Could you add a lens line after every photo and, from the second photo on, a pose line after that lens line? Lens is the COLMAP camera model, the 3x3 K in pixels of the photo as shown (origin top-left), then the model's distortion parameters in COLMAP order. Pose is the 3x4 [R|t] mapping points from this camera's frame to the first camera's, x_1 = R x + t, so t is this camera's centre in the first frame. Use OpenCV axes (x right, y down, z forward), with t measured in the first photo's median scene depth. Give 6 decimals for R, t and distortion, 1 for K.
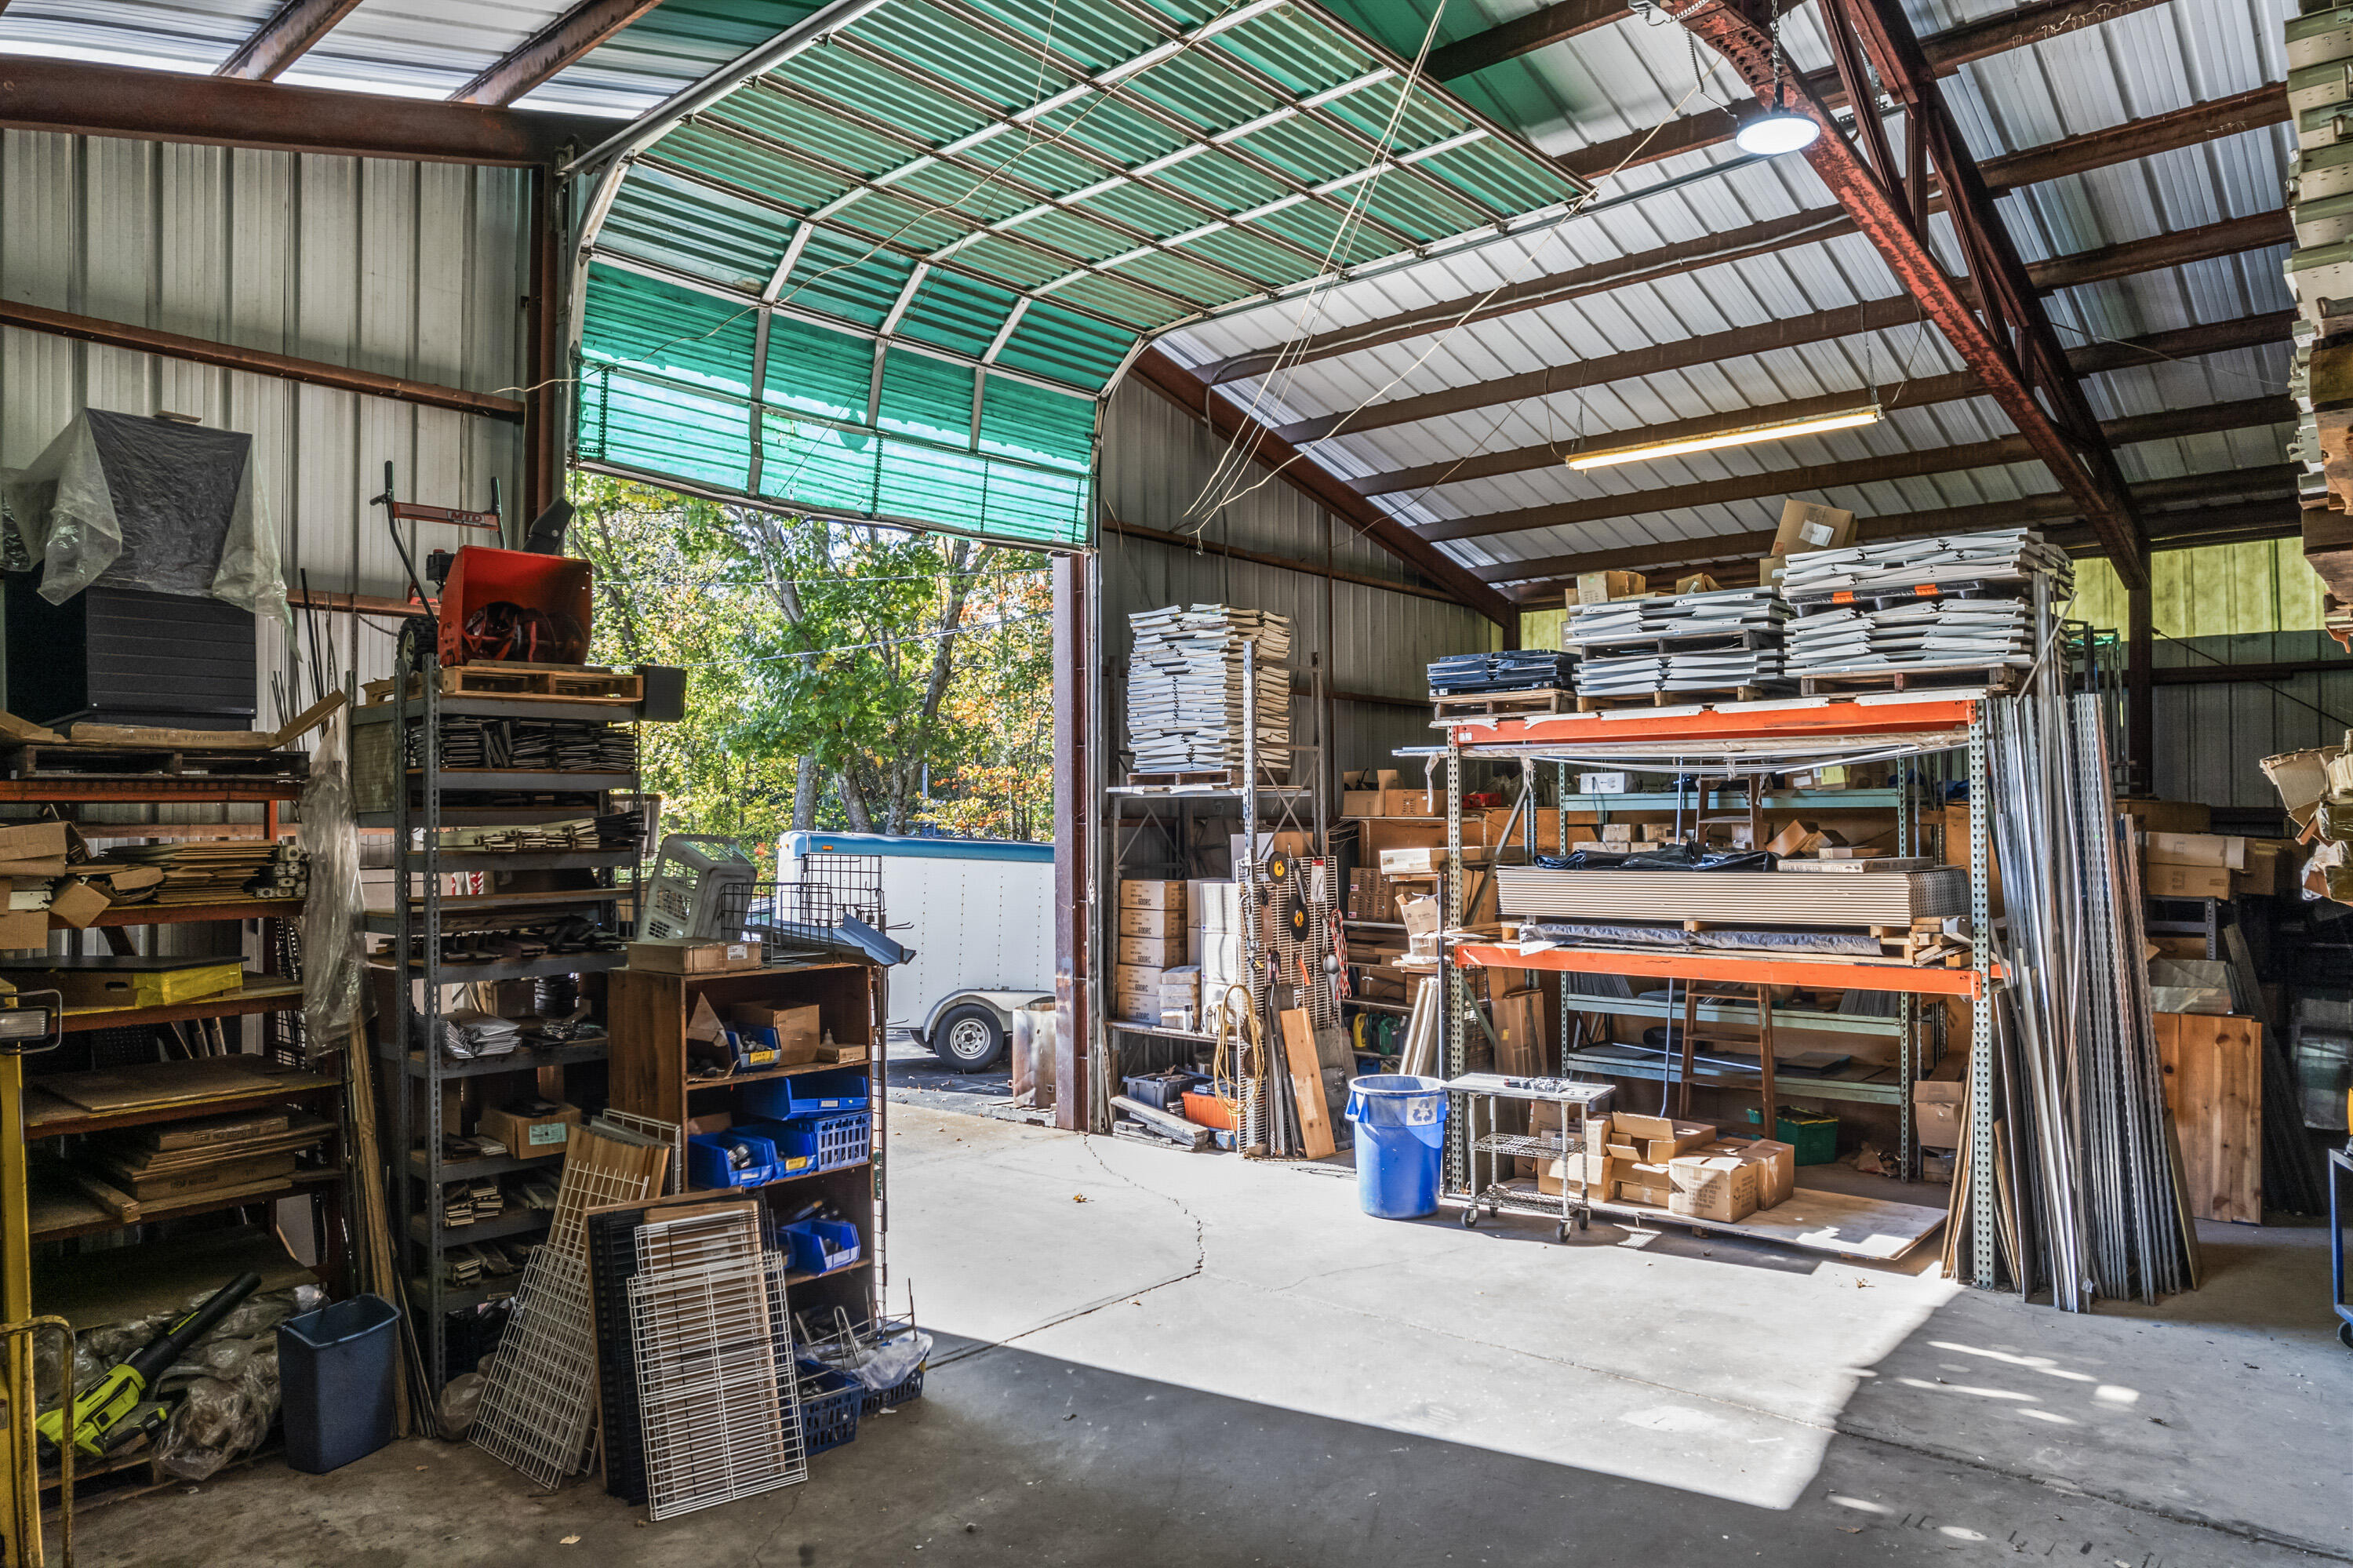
lens RADIAL K [[1490.8, 0, 1156.6], [0, 1490.8, 809.9], [0, 0, 1]] dist [-0.045920, 0.001887]
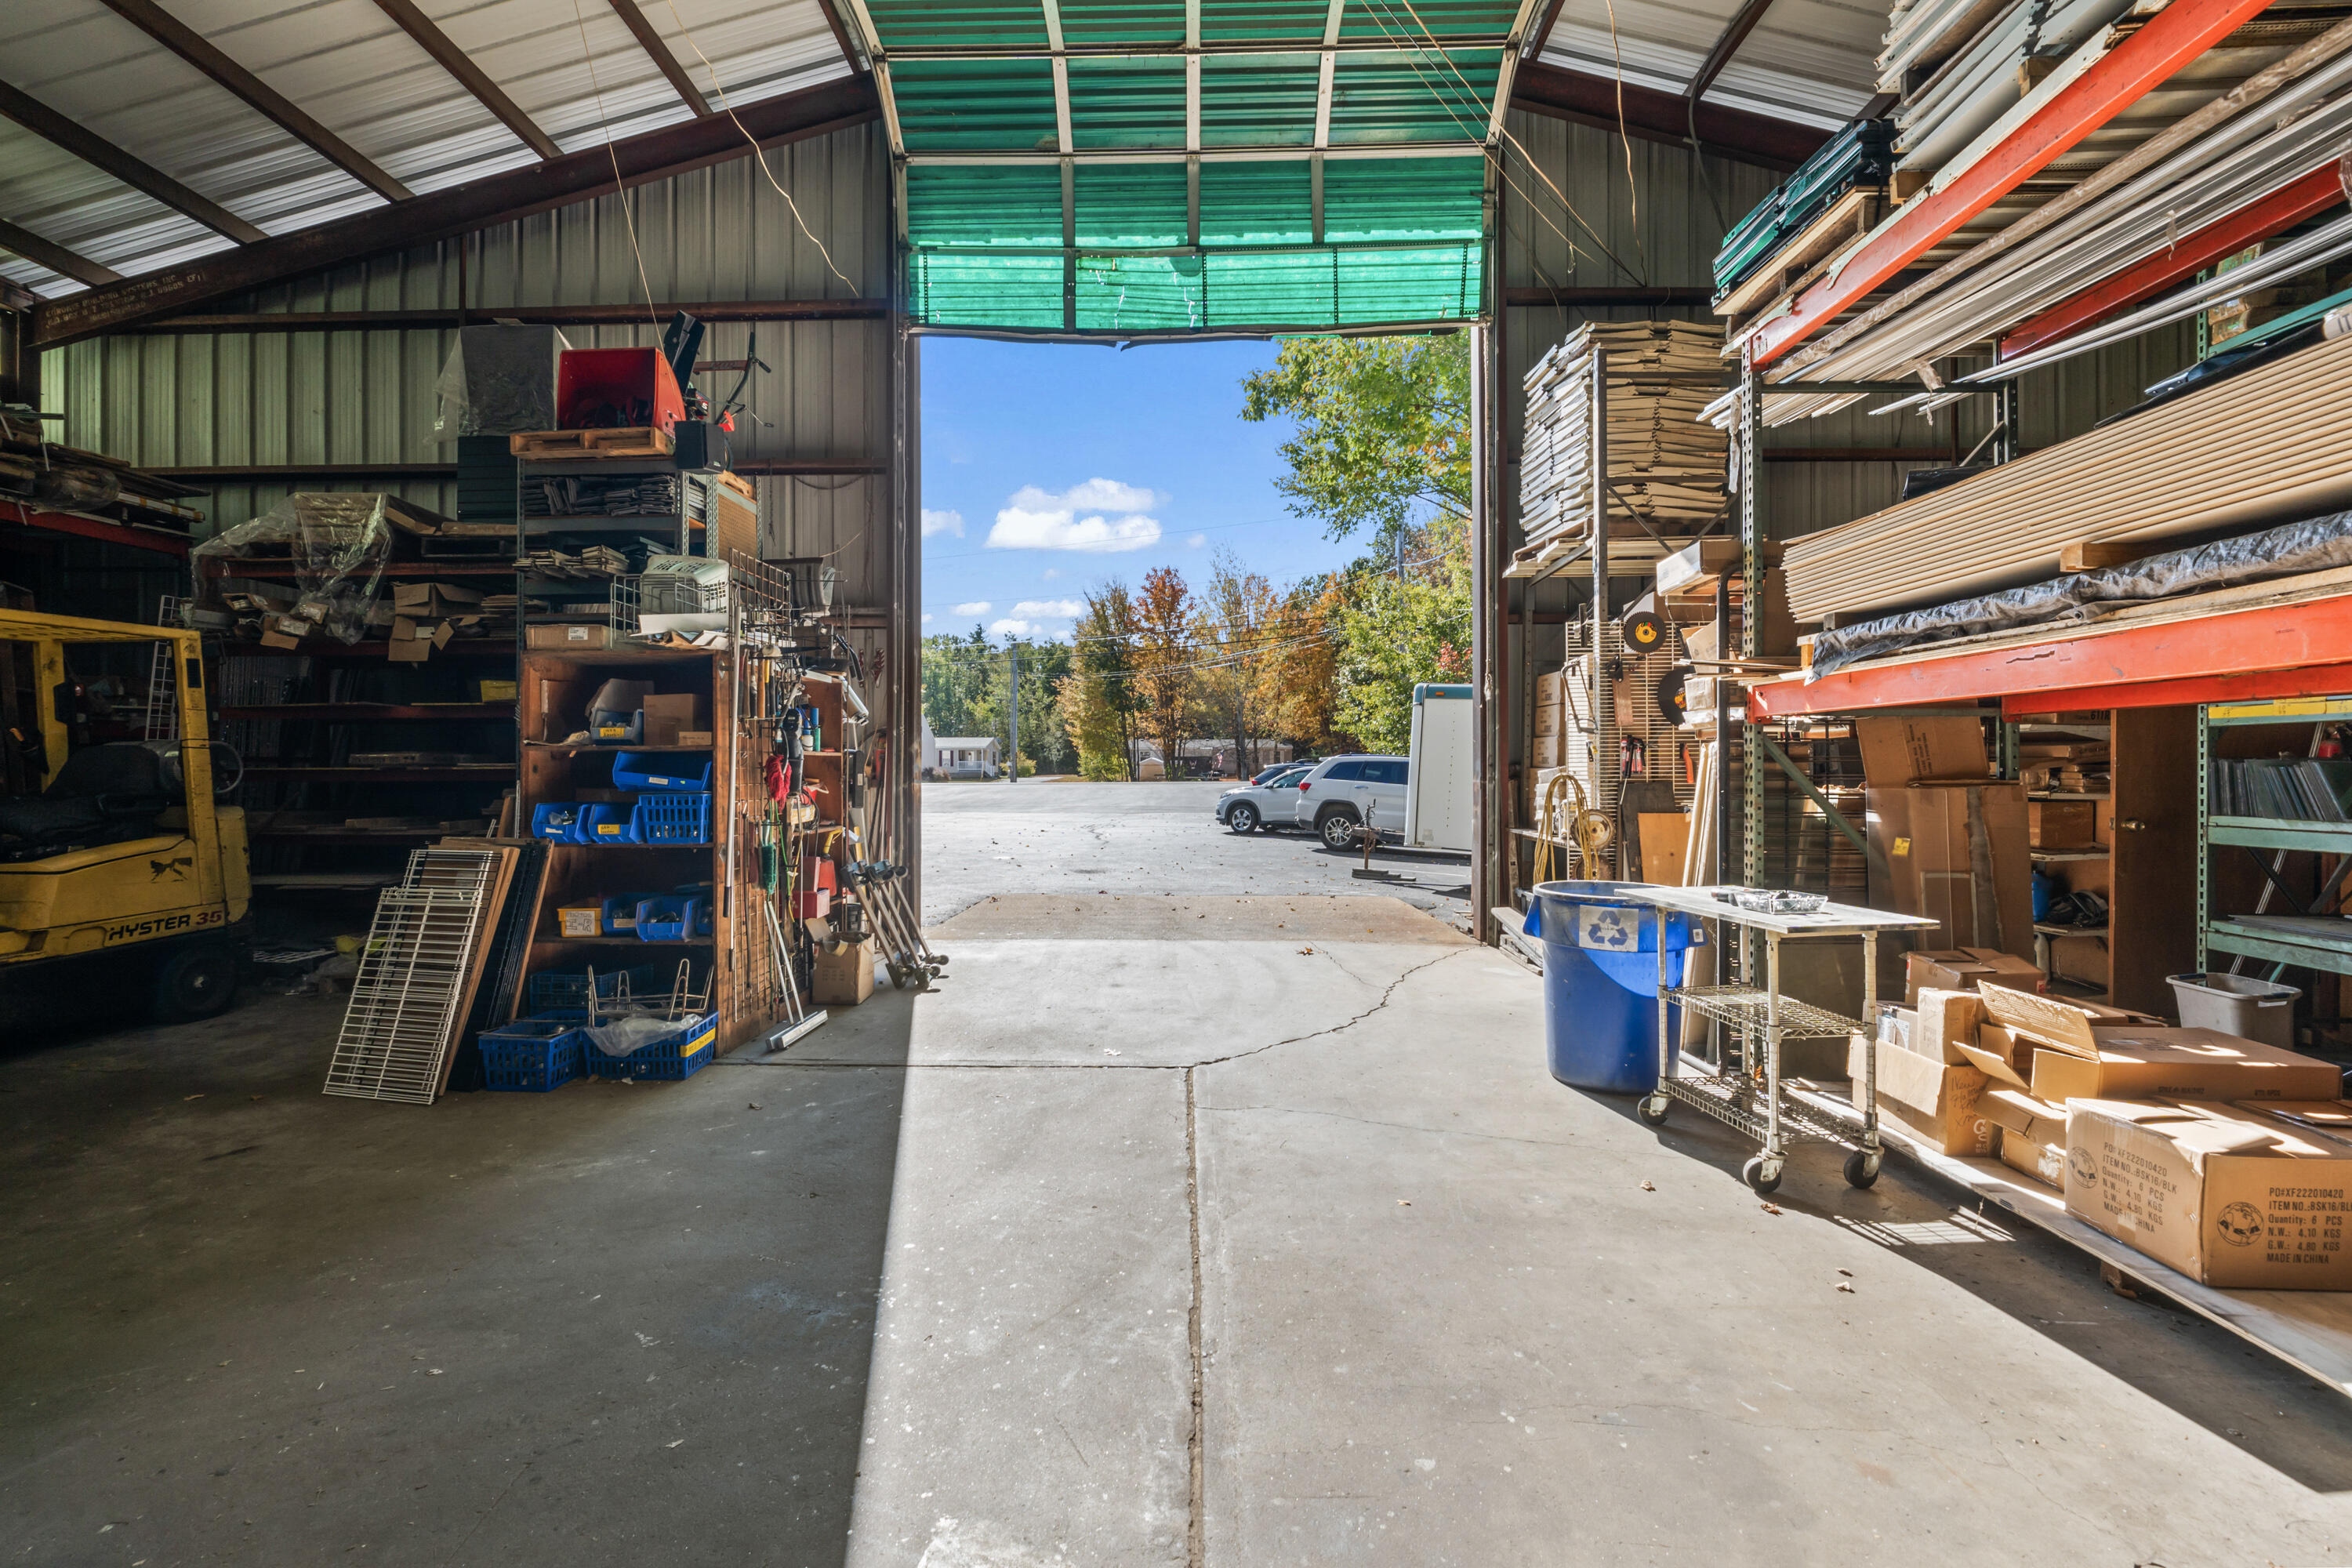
lens RADIAL K [[984.6, 0, 1169.6], [0, 984.6, 773.7], [0, 0, 1]] dist [-0.007864, -0.000275]
pose [[0.651491, 0.009248, -0.758600, 0.375376], [0.001586, 0.999907, 0.013553, 0.127211], [0.758654, -0.010033, 0.651416, 0.568154]]
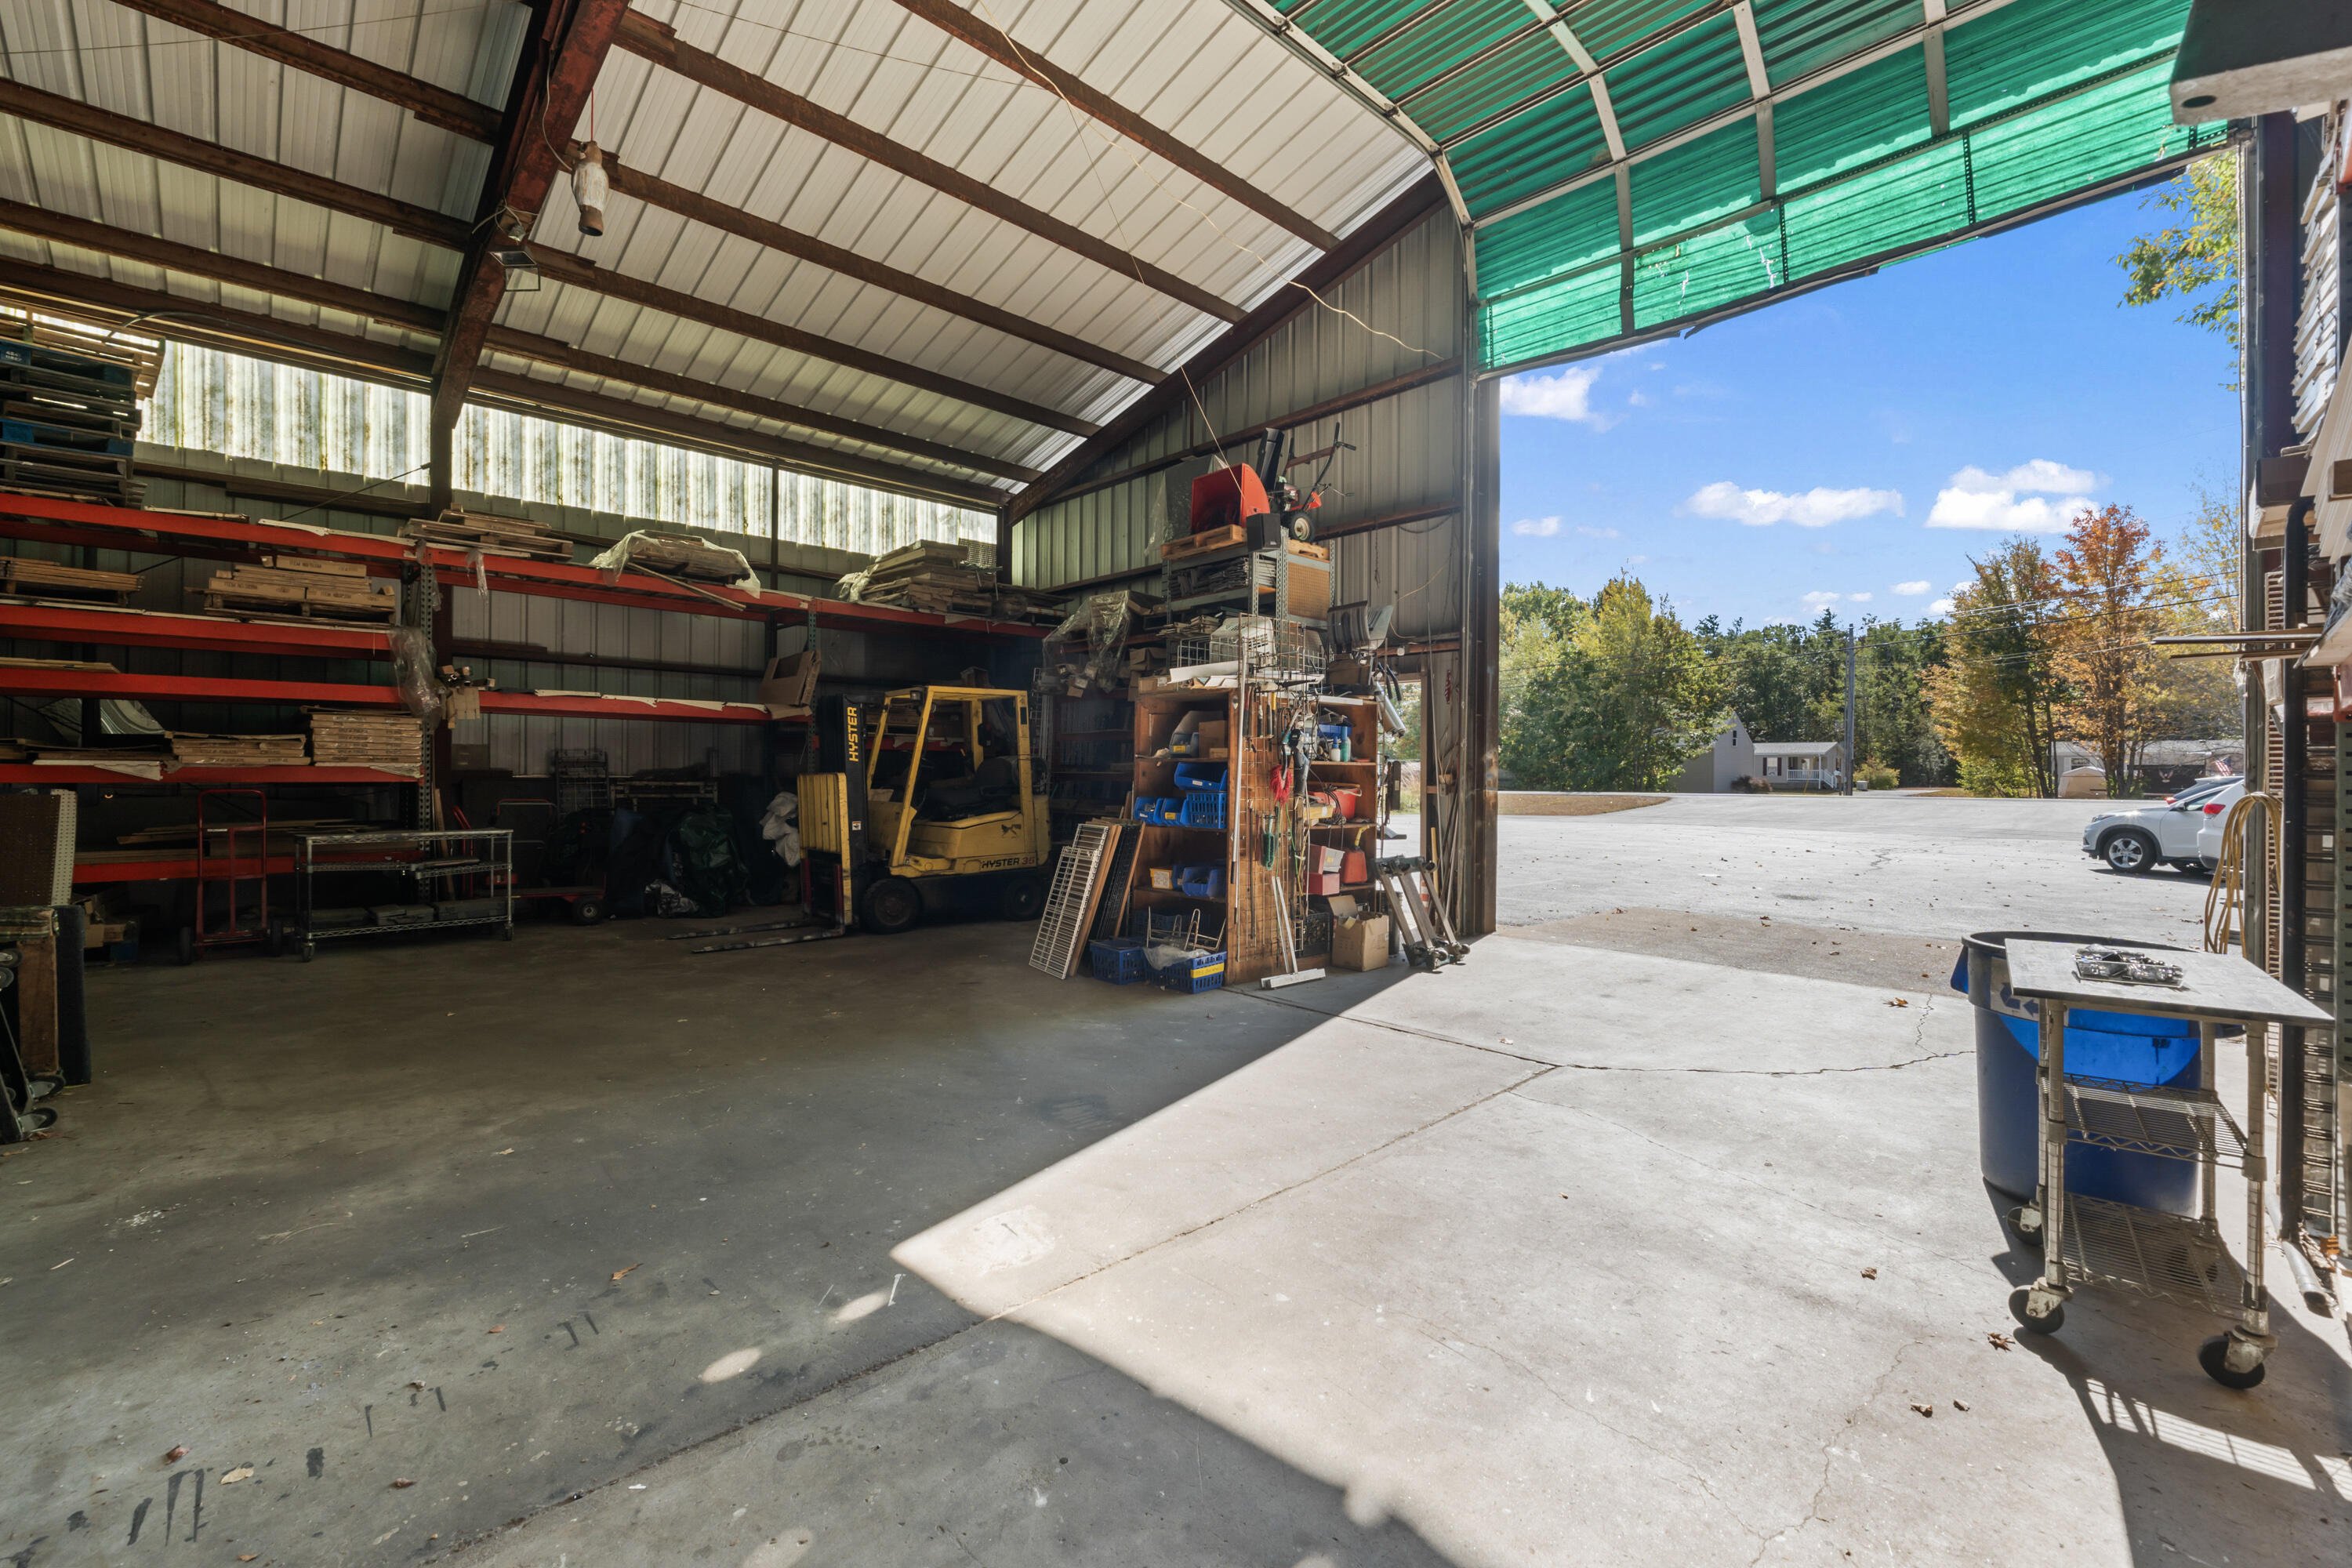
lens RADIAL K [[984.6, 0, 1169.6], [0, 984.6, 773.7], [0, 0, 1]] dist [-0.007864, -0.000275]
pose [[-0.080542, 0.006571, -0.996730, 0.527749], [-0.002906, 0.999972, 0.006828, 0.125800], [0.996747, 0.003447, -0.080521, 0.726769]]
